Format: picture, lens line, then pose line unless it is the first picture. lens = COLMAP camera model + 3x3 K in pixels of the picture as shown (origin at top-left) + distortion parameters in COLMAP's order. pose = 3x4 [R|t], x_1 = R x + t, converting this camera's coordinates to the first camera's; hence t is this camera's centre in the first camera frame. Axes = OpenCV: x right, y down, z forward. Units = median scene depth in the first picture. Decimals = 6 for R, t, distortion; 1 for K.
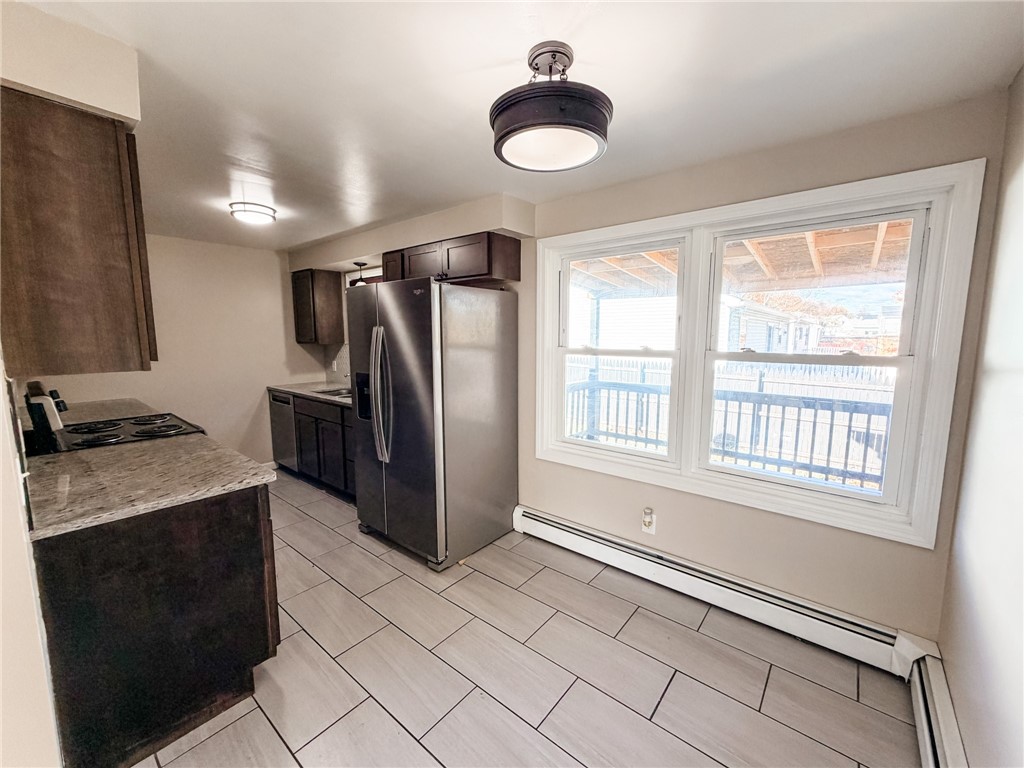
lens RADIAL K [[414.5, 0, 512.0], [0, 414.5, 384.0], [0, 0, 1]] dist [-0.001625, -0.000099]
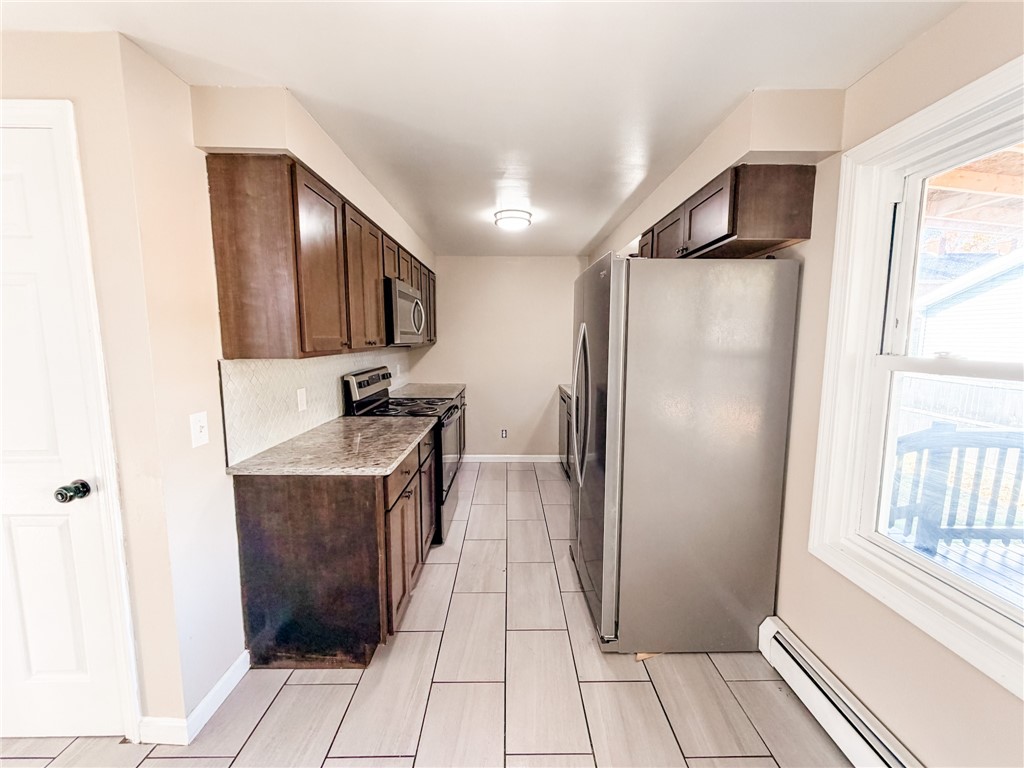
lens RADIAL K [[414.0, 0, 512.0], [0, 414.0, 384.0], [0, 0, 1]] dist [0.000447, 0.000058]
pose [[0.643273, 0.086883, -0.760691, 0.226249], [-0.094470, 0.994955, 0.033752, -0.030117], [0.759787, 0.050151, 0.648236, 0.352262]]
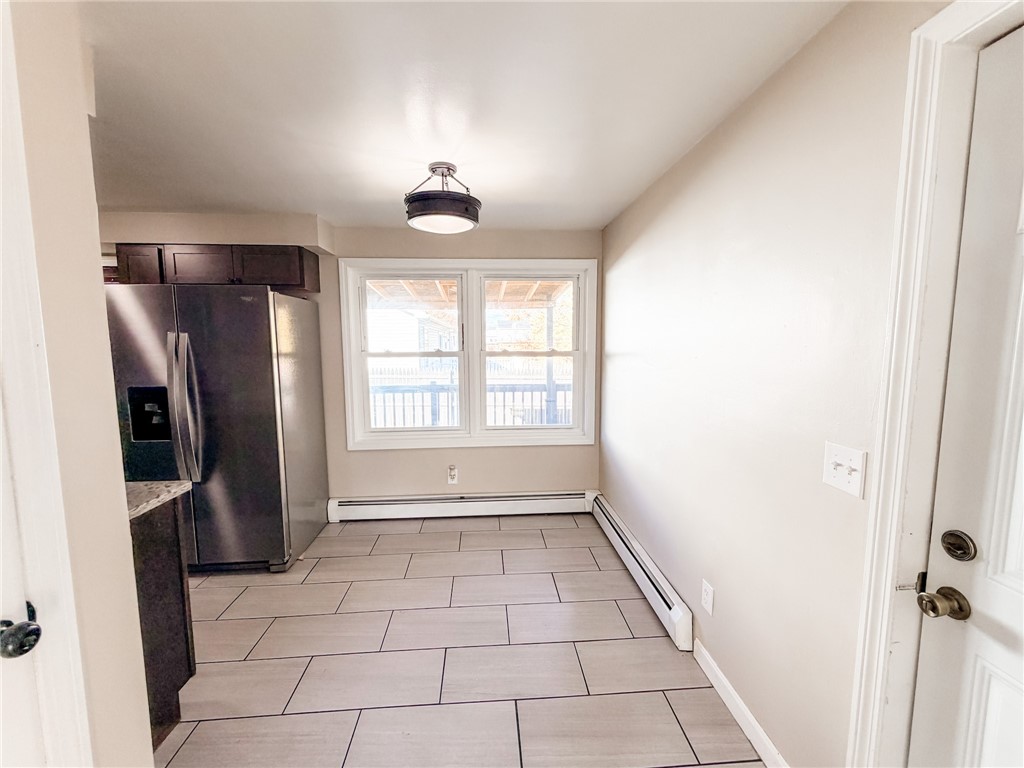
lens RADIAL K [[422.2, 0, 512.0], [0, 422.2, 384.0], [0, 0, 1]] dist [0.001188, 0.000032]
pose [[0.725754, -0.073876, 0.683976, -0.426365], [0.088955, 0.995948, 0.013184, 0.024970], [-0.682179, 0.051275, 0.729386, -0.162948]]
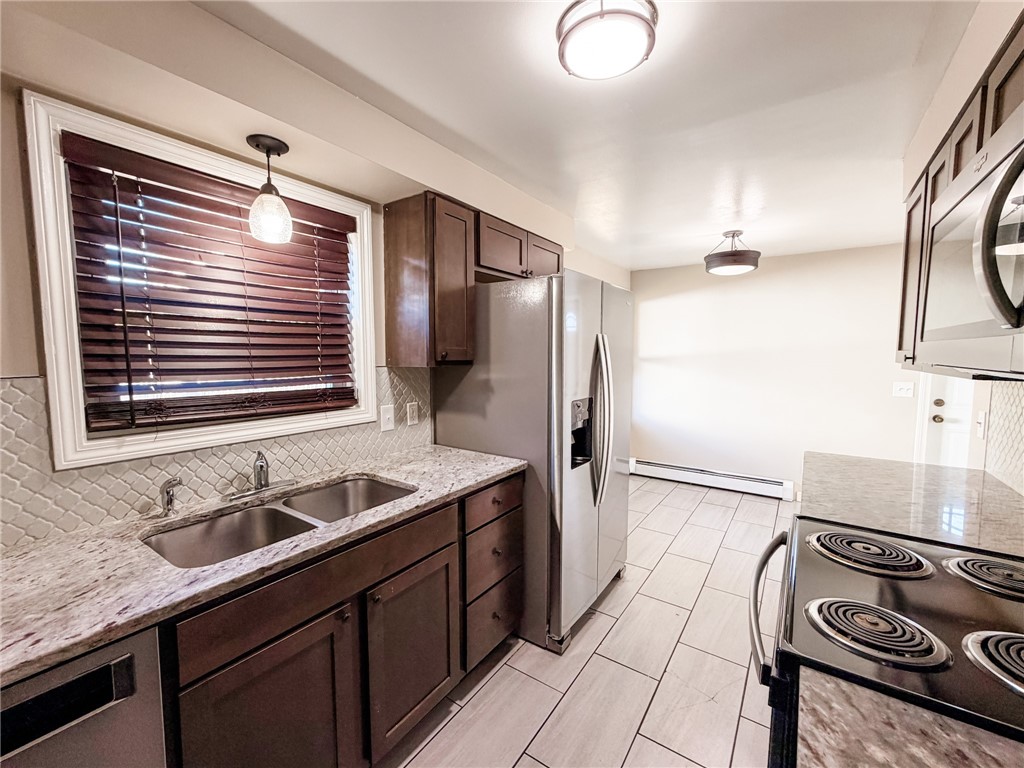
lens RADIAL K [[422.2, 0, 512.0], [0, 422.2, 384.0], [0, 0, 1]] dist [0.001188, 0.000032]
pose [[-0.079570, -0.077017, 0.993850, -1.109470], [0.121512, 0.988826, 0.086357, -0.133118], [-0.989395, 0.127636, -0.069323, 1.223841]]
